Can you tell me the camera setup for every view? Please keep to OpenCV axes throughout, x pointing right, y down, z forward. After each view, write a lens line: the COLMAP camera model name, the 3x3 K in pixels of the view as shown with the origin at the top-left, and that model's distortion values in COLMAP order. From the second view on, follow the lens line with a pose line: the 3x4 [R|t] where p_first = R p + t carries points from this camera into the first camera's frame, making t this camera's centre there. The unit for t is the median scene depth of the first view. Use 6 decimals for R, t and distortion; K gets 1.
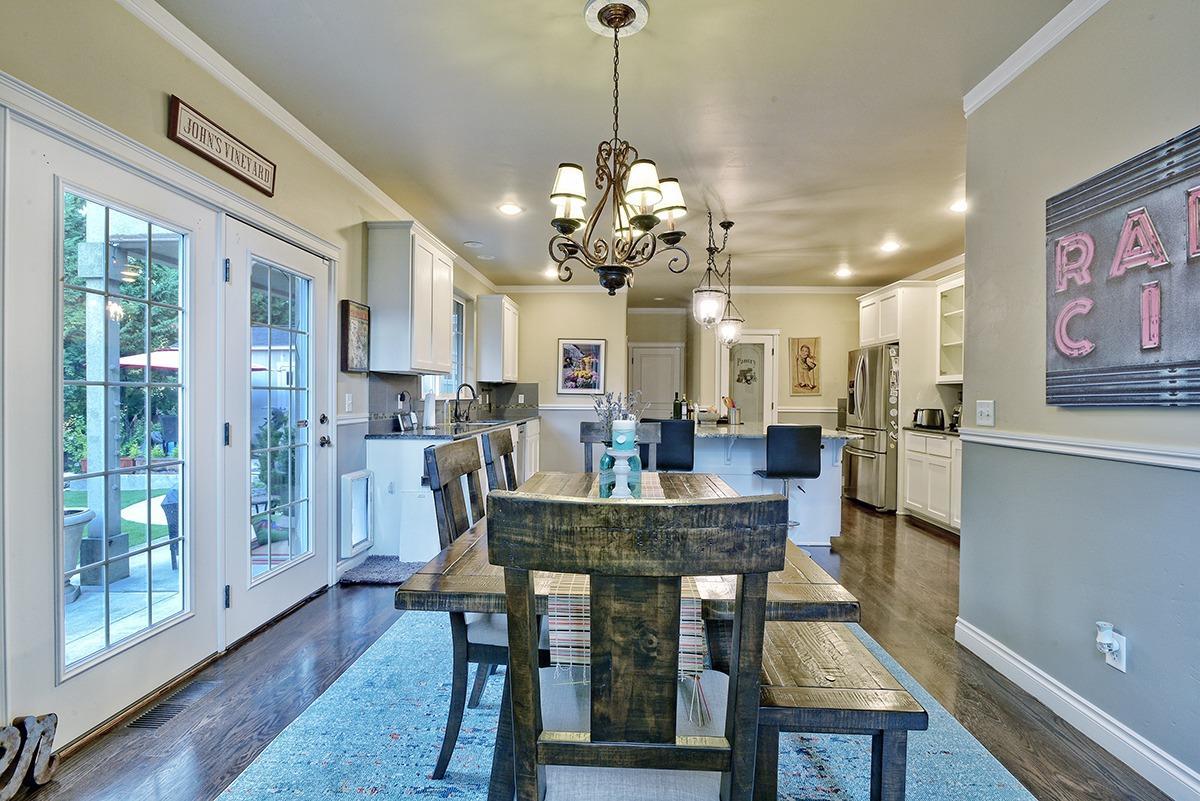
lens RADIAL K [[568.1, 0, 600.0], [0, 568.1, 400.5], [0, 0, 1]] dist [-0.002223, -0.000168]
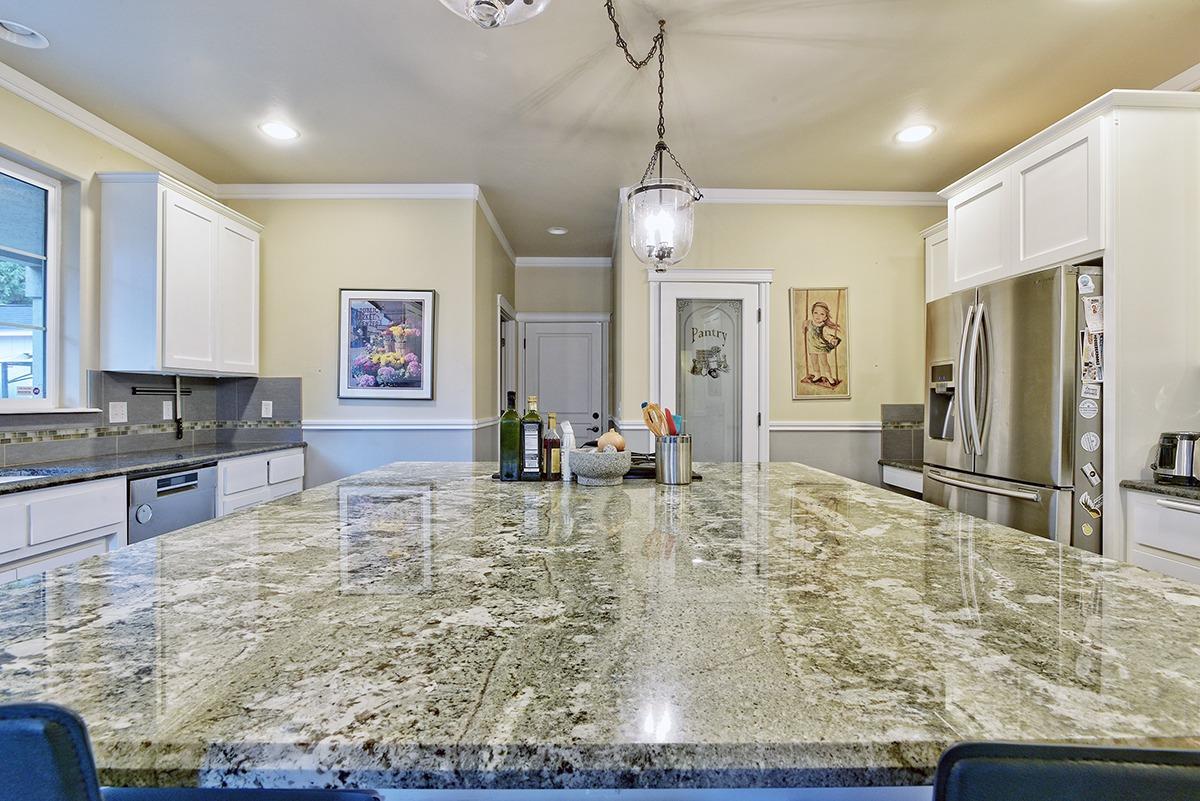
lens RADIAL K [[568.1, 0, 600.0], [0, 568.1, 400.5], [0, 0, 1]] dist [-0.002223, -0.000168]
pose [[0.998122, -0.005686, 0.060985, 0.127531], [0.006265, 0.999937, -0.009311, -0.003877], [-0.060928, 0.009676, 0.998095, 0.492723]]
